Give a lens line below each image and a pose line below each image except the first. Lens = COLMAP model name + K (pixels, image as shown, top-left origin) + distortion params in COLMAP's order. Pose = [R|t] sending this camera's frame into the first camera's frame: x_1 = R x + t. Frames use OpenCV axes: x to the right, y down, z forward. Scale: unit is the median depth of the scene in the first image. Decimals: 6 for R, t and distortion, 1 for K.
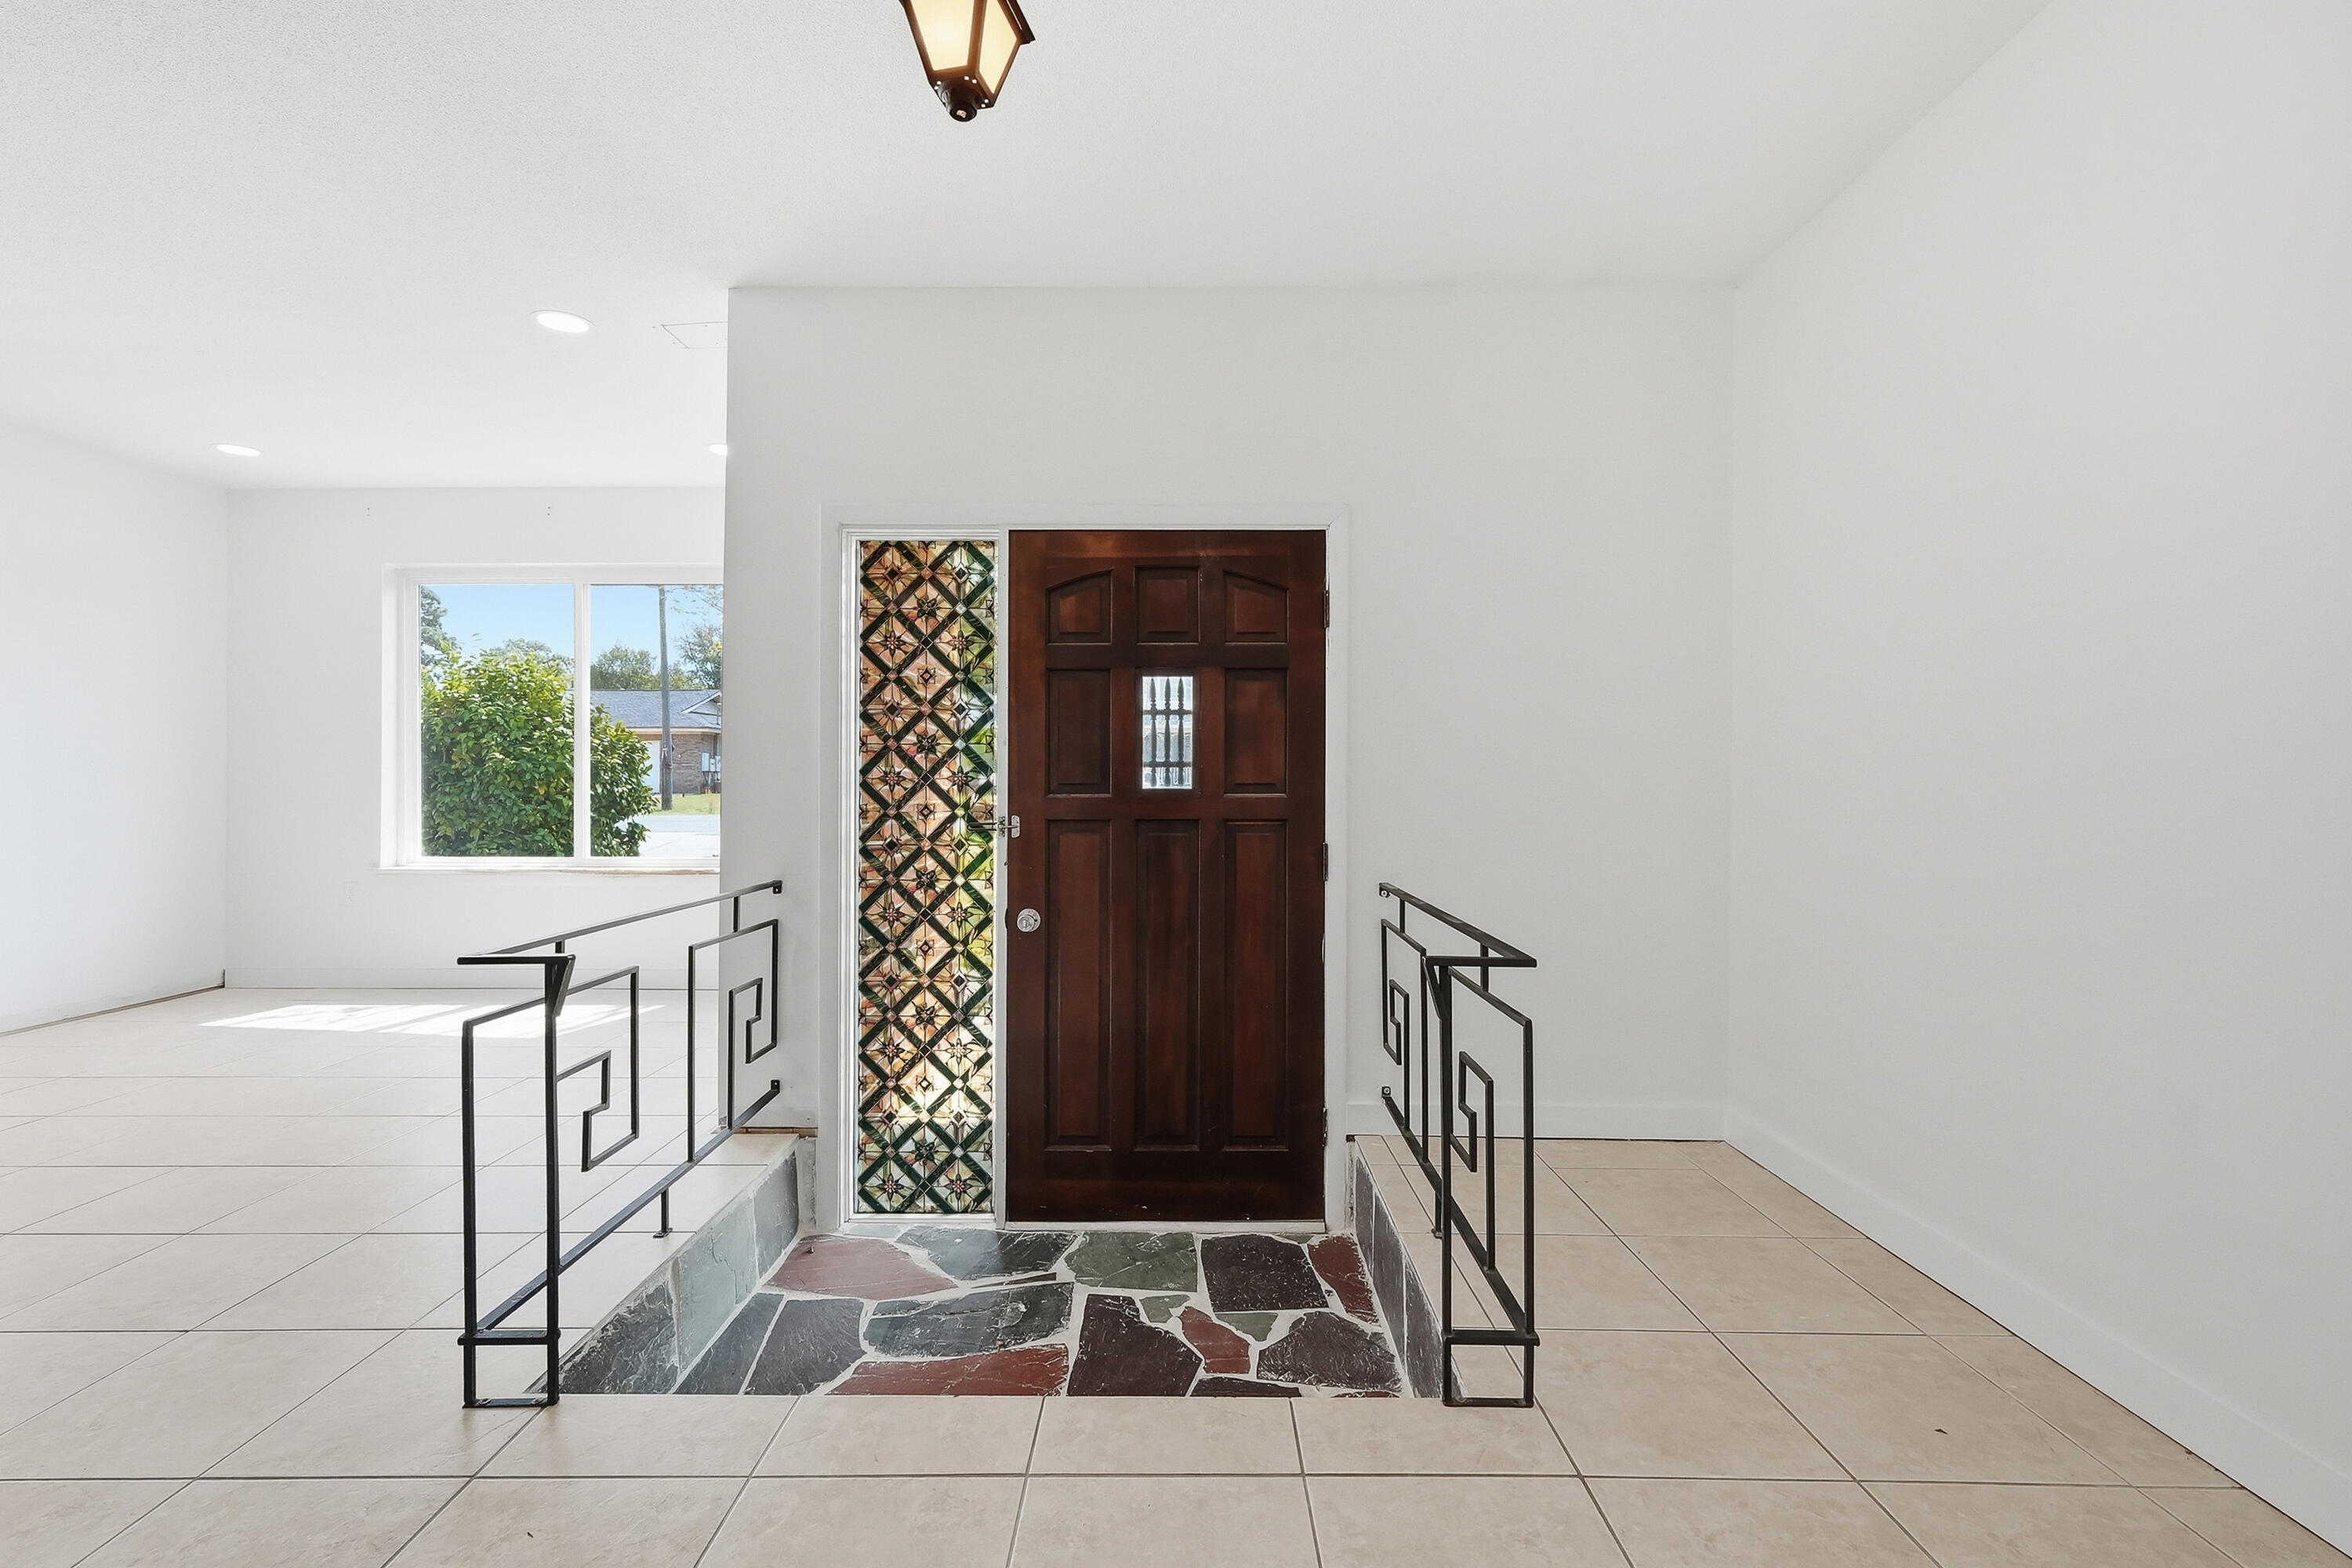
lens RADIAL K [[1043.7, 0, 1182.5], [0, 1043.7, 789.9], [0, 0, 1]] dist [-0.001248, -0.000152]
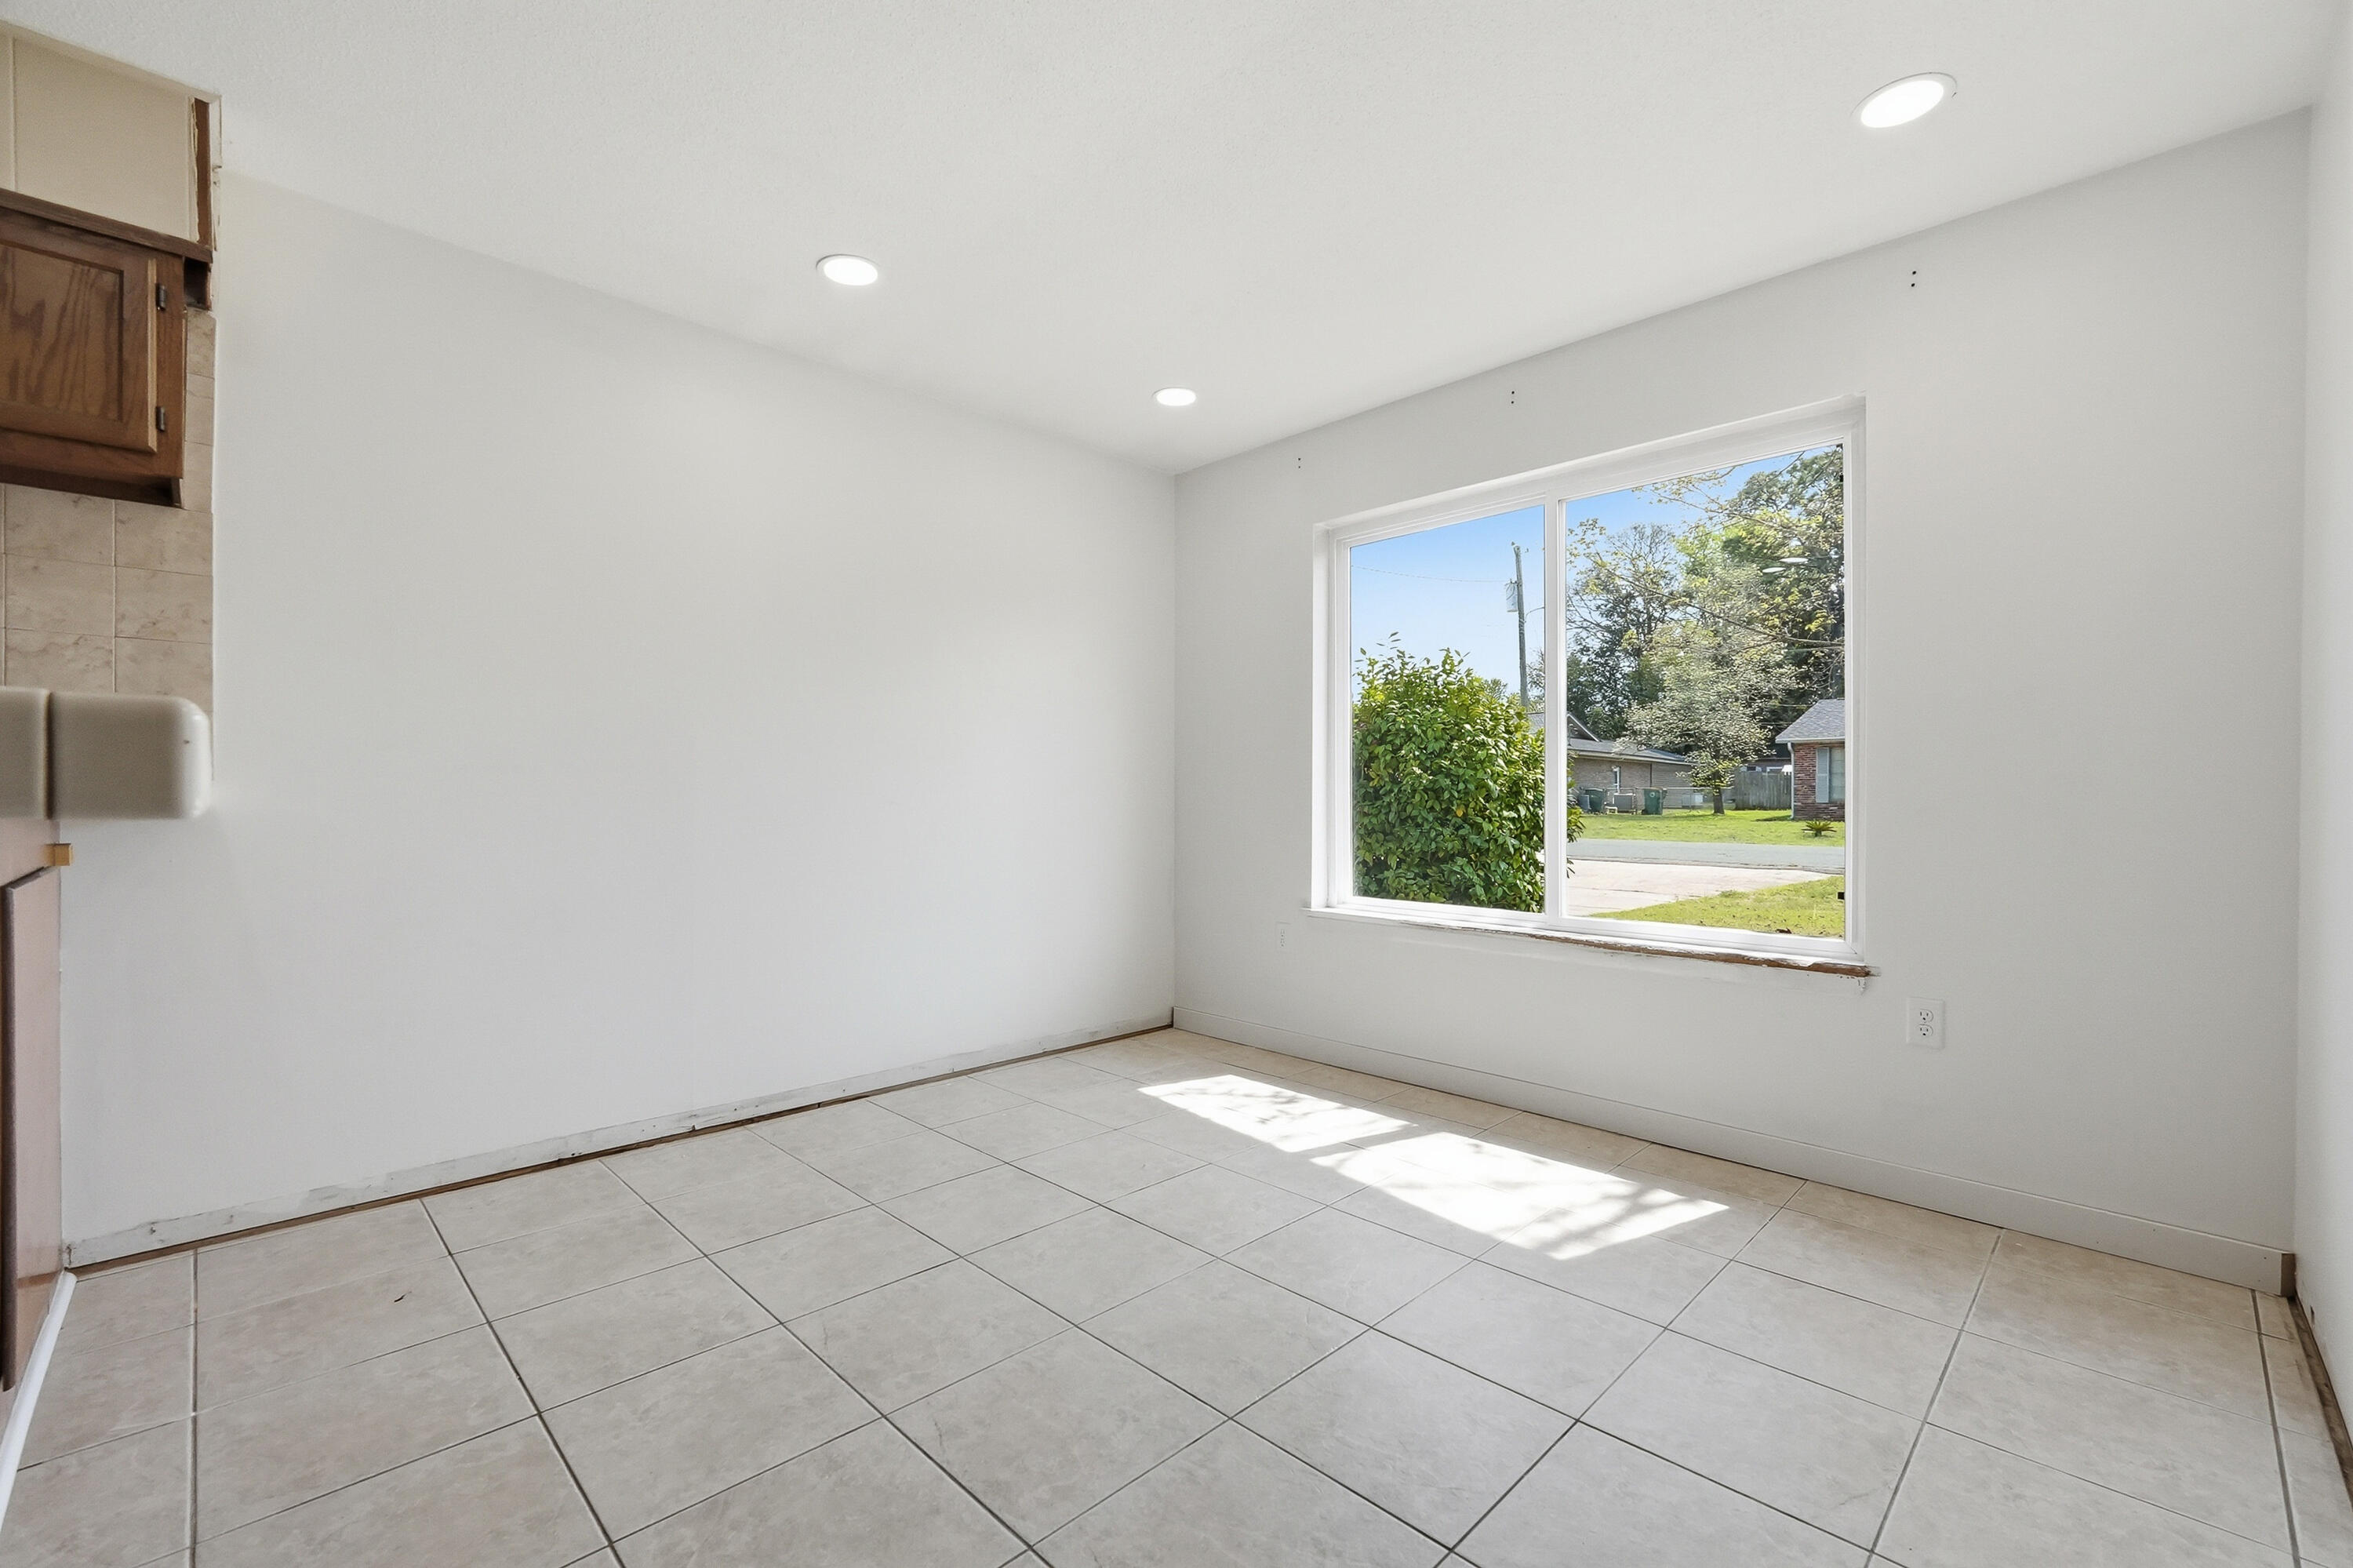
lens RADIAL K [[999.3, 0, 1137.5], [0, 999.3, 802.1], [0, 0, 1]] dist [-0.000475, -0.000100]
pose [[0.689268, 0.007032, -0.724472, -0.214891], [-0.013983, 0.999896, -0.003598, -0.000835], [0.724372, 0.012610, 0.689294, 0.263162]]
